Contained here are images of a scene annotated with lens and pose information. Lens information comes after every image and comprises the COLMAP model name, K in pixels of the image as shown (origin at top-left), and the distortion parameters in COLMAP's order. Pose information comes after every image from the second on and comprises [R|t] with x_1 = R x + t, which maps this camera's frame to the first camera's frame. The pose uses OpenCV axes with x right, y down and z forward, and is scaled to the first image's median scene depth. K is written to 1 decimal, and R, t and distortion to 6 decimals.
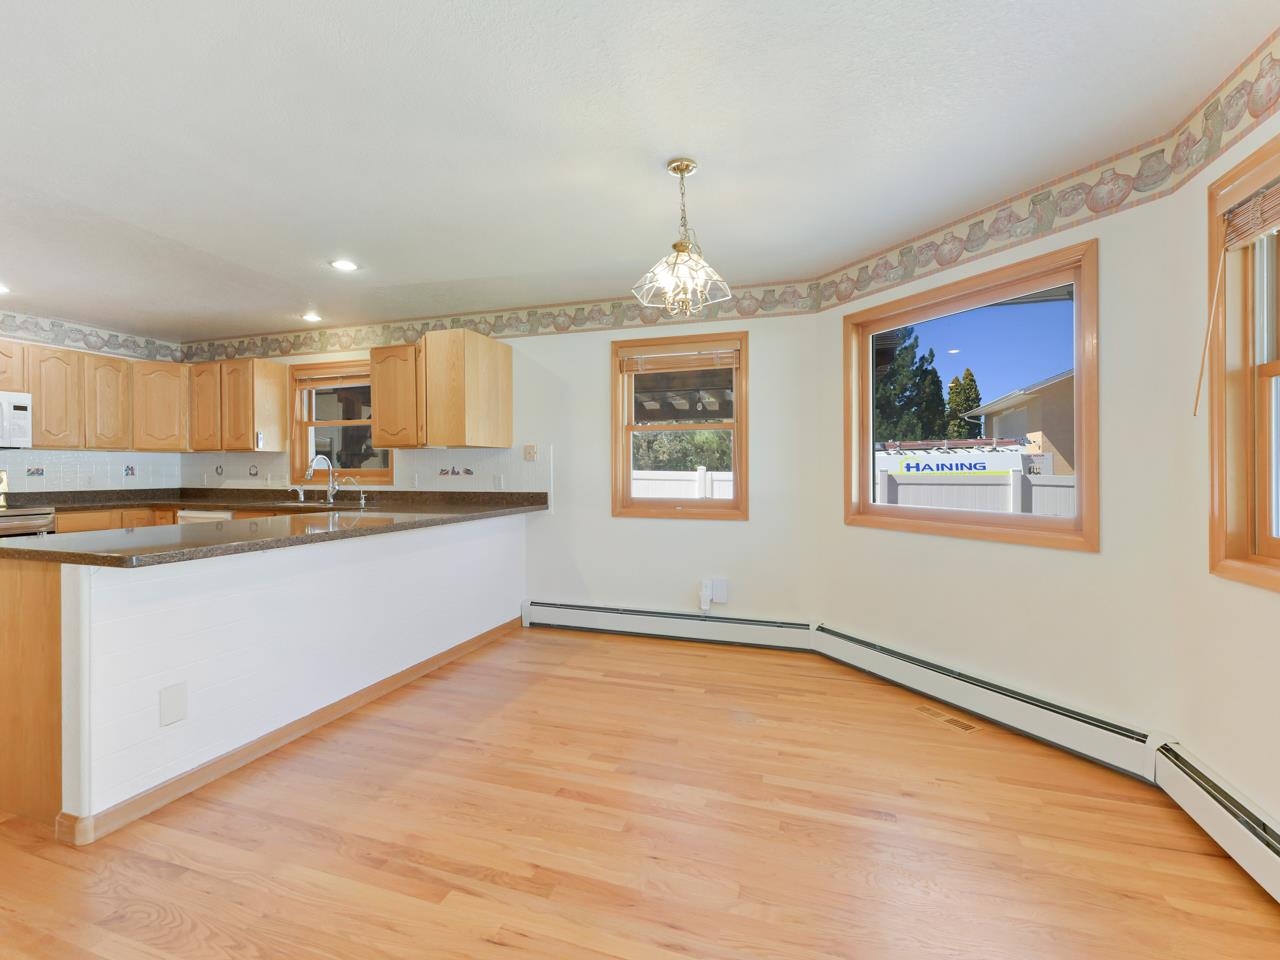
lens RADIAL K [[581.7, 0, 638.4], [0, 581.7, 469.4], [0, 0, 1]] dist [-0.001757, -0.000399]
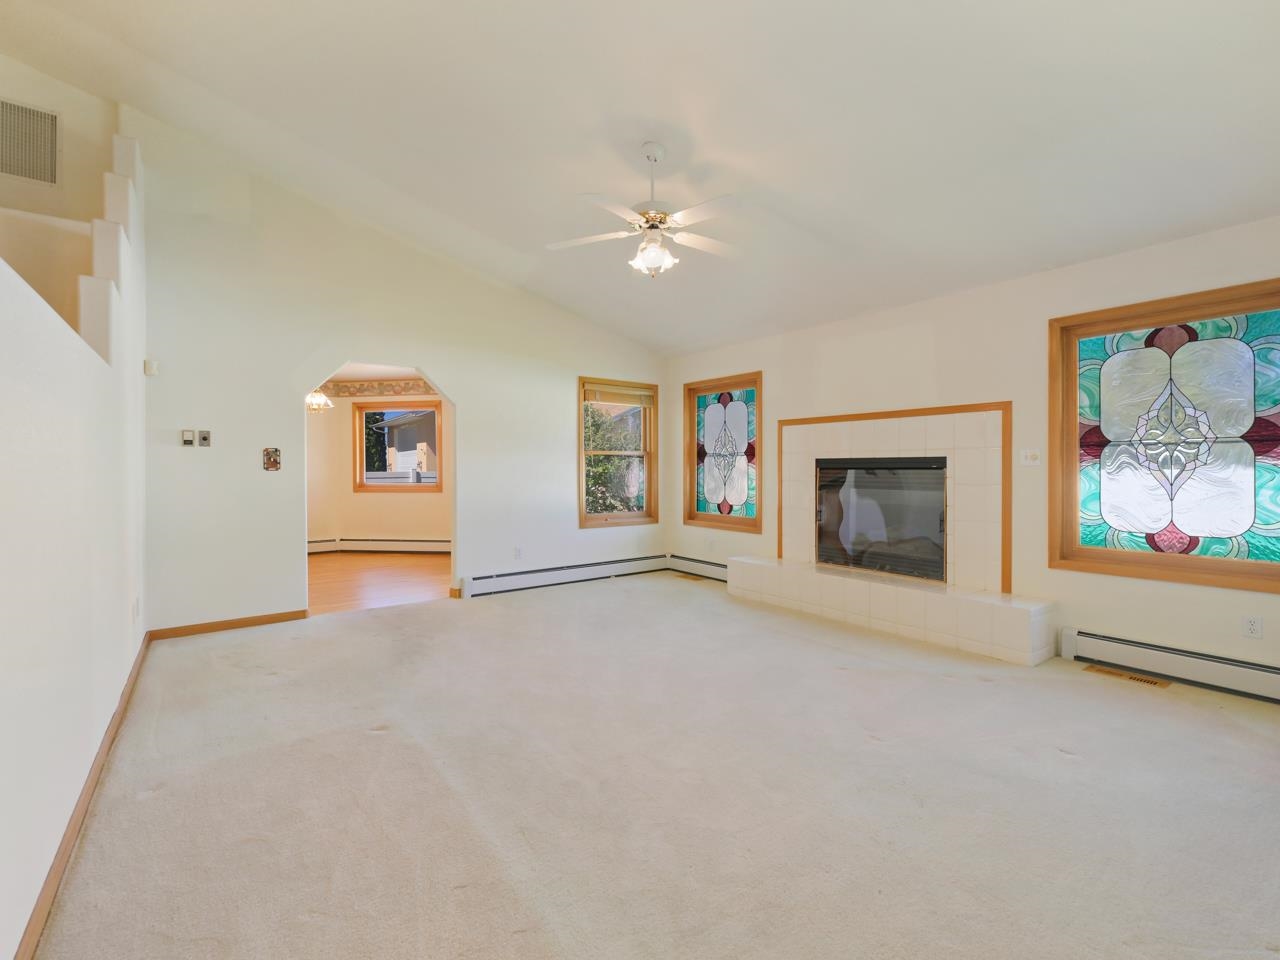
lens RADIAL K [[581.7, 0, 638.4], [0, 581.7, 469.4], [0, 0, 1]] dist [-0.001757, -0.000399]
pose [[0.576100, -0.003708, 0.817371, -0.590917], [0.003642, 0.999991, 0.001969, 0.001591], [-0.817371, 0.001843, 0.576108, -0.845396]]
